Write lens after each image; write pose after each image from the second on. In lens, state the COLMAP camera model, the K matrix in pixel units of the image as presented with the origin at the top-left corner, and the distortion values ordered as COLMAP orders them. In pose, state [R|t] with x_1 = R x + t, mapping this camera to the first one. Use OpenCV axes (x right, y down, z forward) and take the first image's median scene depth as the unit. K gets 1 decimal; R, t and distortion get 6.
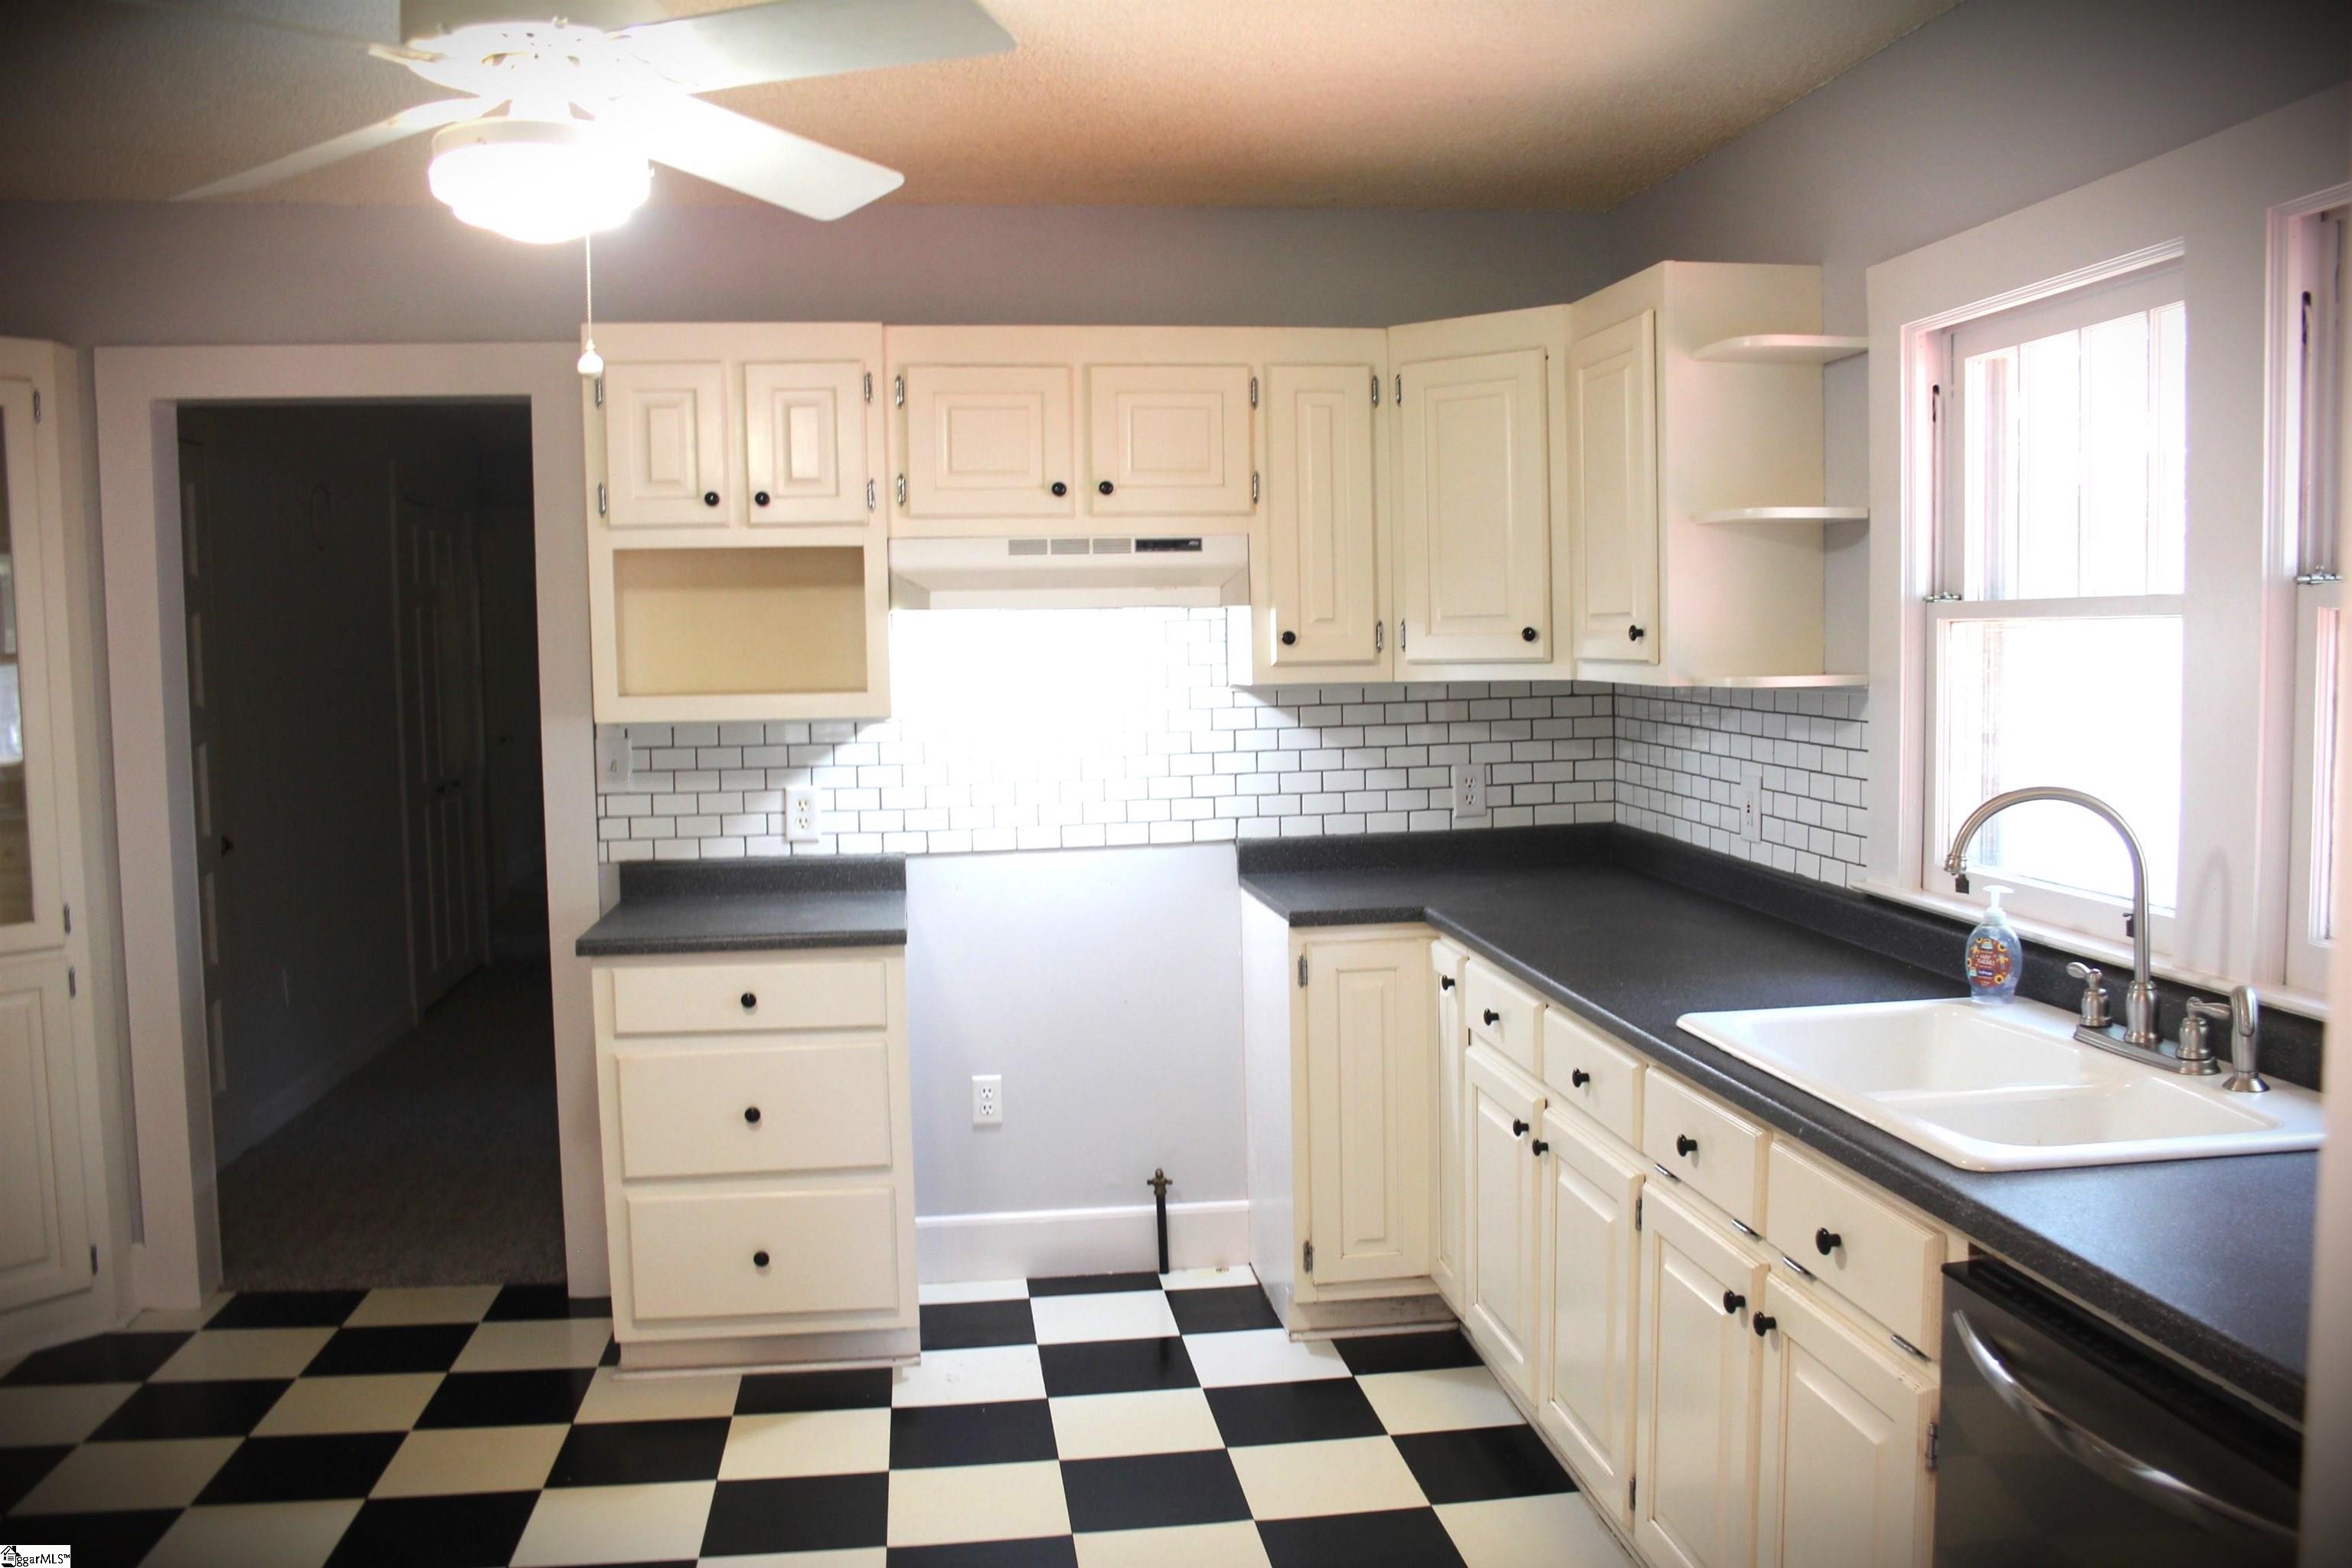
lens RADIAL K [[1930.2, 0, 1176.0], [0, 1930.2, 784.0], [0, 0, 1]] dist [-0.094907, 0.001884]
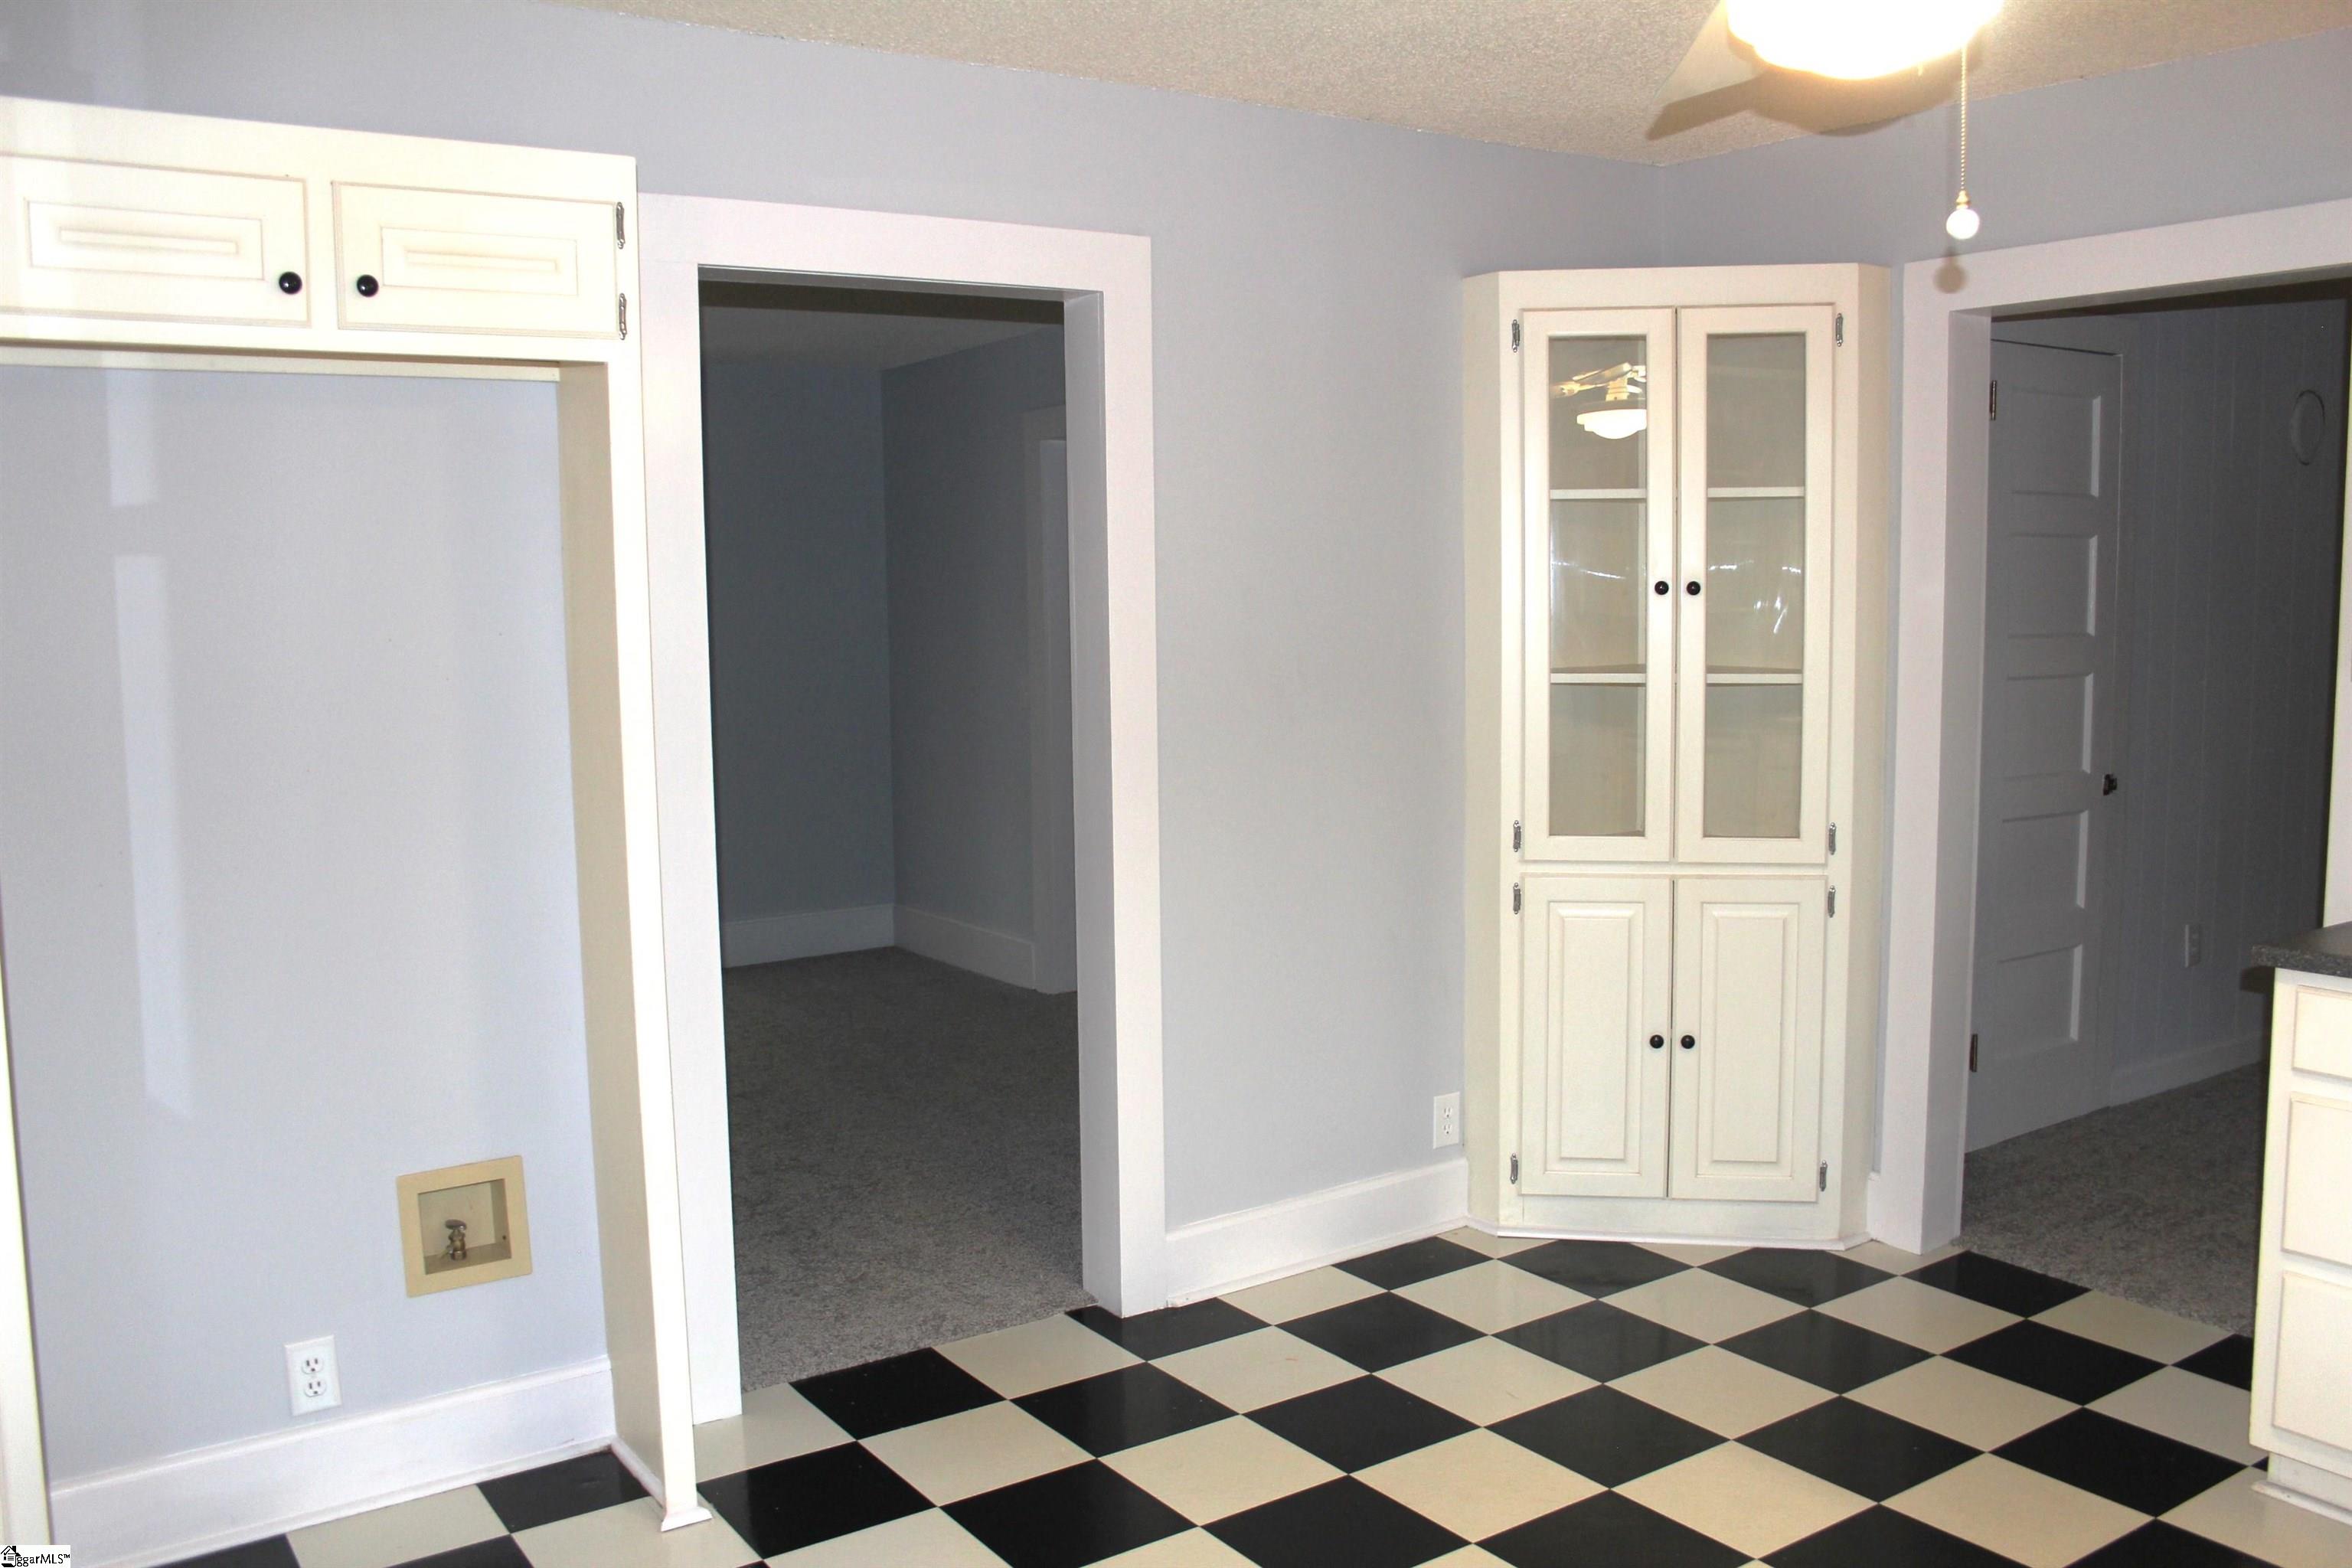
lens RADIAL K [[1930.2, 0, 1176.0], [0, 1930.2, 784.0], [0, 0, 1]] dist [-0.094907, 0.001884]
pose [[0.450036, 0.098335, -0.887580, 0.152339], [-0.064163, 0.994910, 0.077693, -0.013893], [0.890702, 0.021985, 0.454055, 0.207263]]
